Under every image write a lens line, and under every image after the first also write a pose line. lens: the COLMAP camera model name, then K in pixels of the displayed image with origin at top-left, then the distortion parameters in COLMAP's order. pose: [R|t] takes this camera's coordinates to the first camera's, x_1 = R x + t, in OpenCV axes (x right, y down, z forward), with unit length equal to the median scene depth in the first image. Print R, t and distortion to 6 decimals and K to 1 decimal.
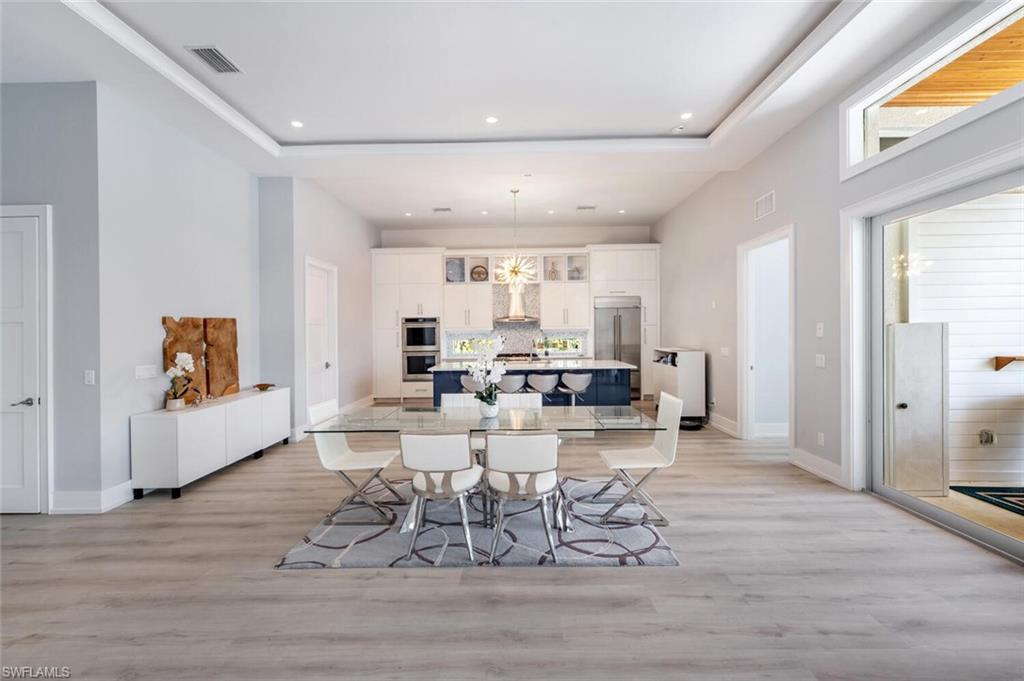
lens RADIAL K [[427.5, 0, 510.2], [0, 427.5, 335.8], [0, 0, 1]] dist [0.001848, 0.000213]
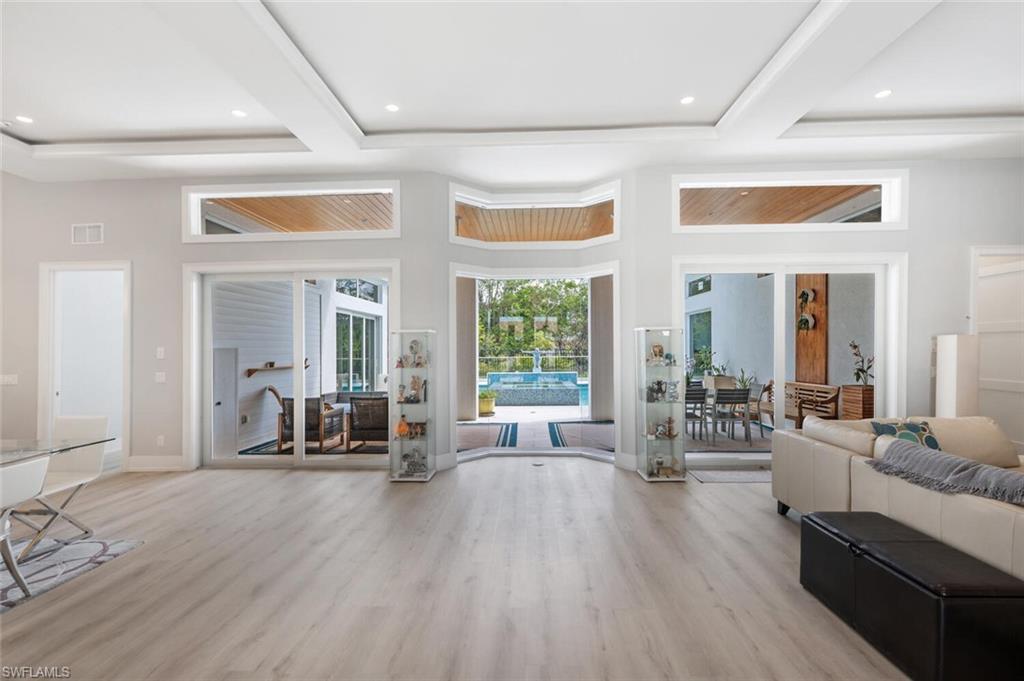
lens RADIAL K [[424.6, 0, 512.1], [0, 424.6, 346.4], [0, 0, 1]] dist [0.000483, -0.000083]
pose [[0.030404, 0.013999, 0.999440, -0.543437], [0.019129, 0.999711, -0.014585, 0.005655], [-0.999355, 0.019562, 0.030128, -0.073908]]
